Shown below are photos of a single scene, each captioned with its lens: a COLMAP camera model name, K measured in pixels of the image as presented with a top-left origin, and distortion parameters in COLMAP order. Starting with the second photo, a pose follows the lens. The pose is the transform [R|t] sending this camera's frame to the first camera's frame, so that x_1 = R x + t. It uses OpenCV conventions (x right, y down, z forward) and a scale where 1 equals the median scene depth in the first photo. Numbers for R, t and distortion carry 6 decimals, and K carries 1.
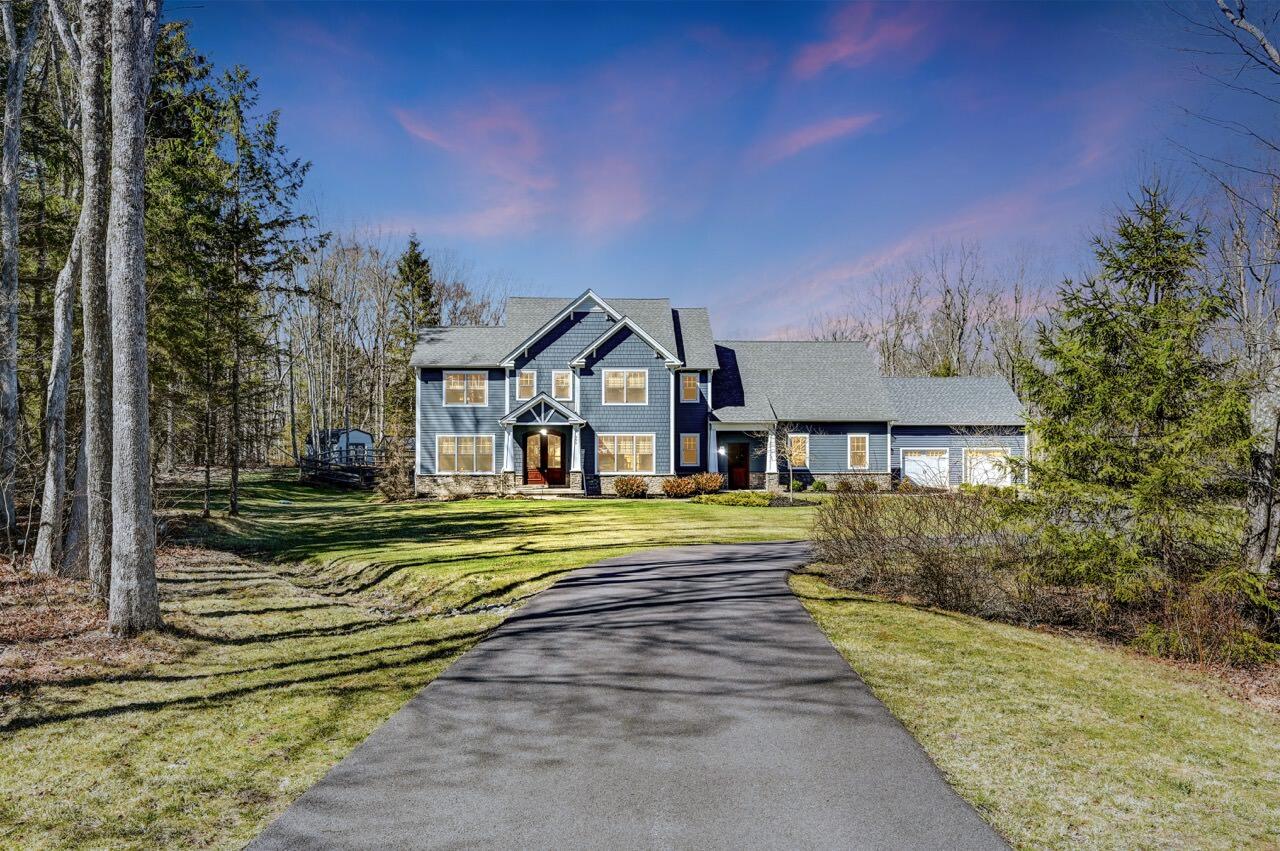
lens RADIAL K [[1103.2, 0, 639.1], [0, 1103.2, 430.5], [0, 0, 1]] dist [-0.017663, -0.001014]
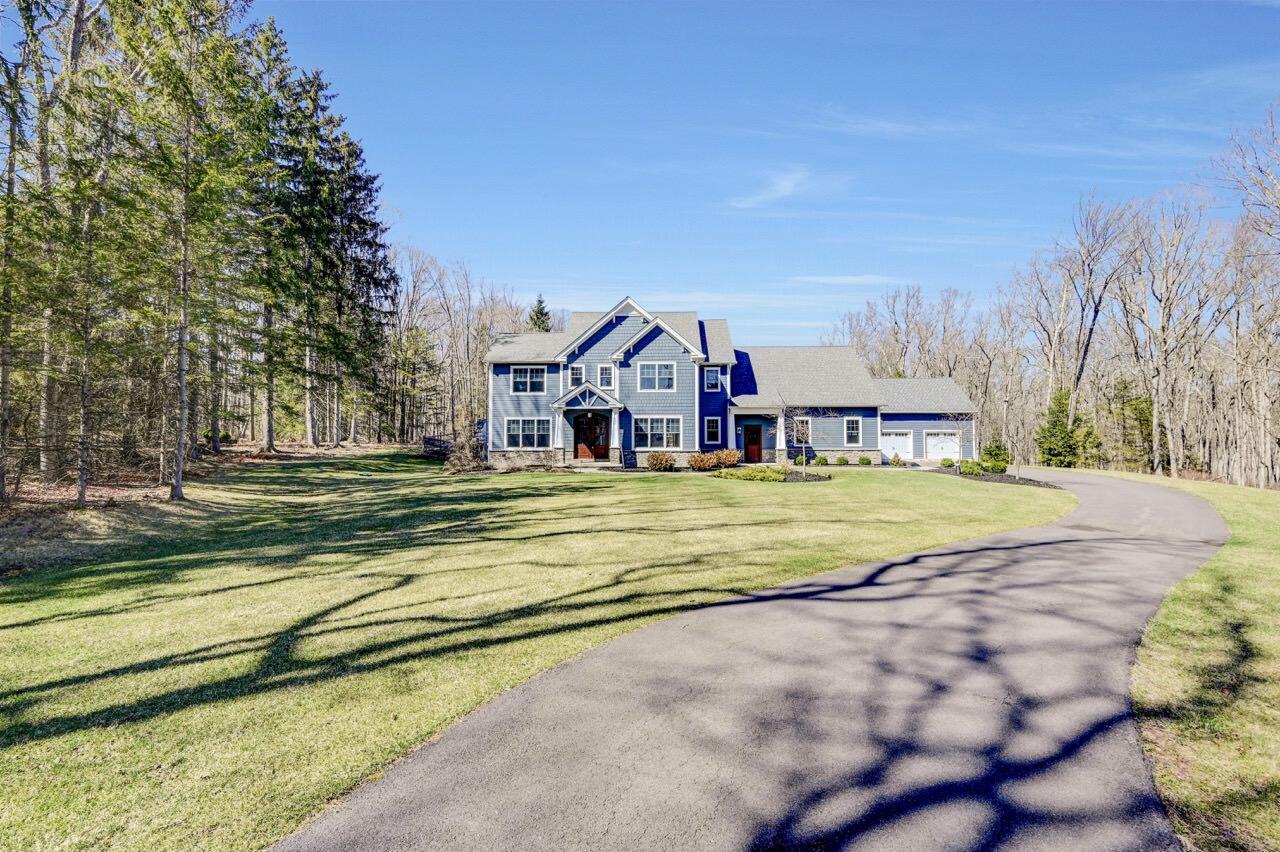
lens RADIAL K [[594.5, 0, 644.9], [0, 594.5, 418.8], [0, 0, 1]] dist [0.003143, 0.000048]
pose [[0.996985, -0.001512, -0.077574, 0.023363], [0.000917, 0.999970, -0.007715, 0.010380], [0.077584, 0.007621, 0.996957, 0.352170]]
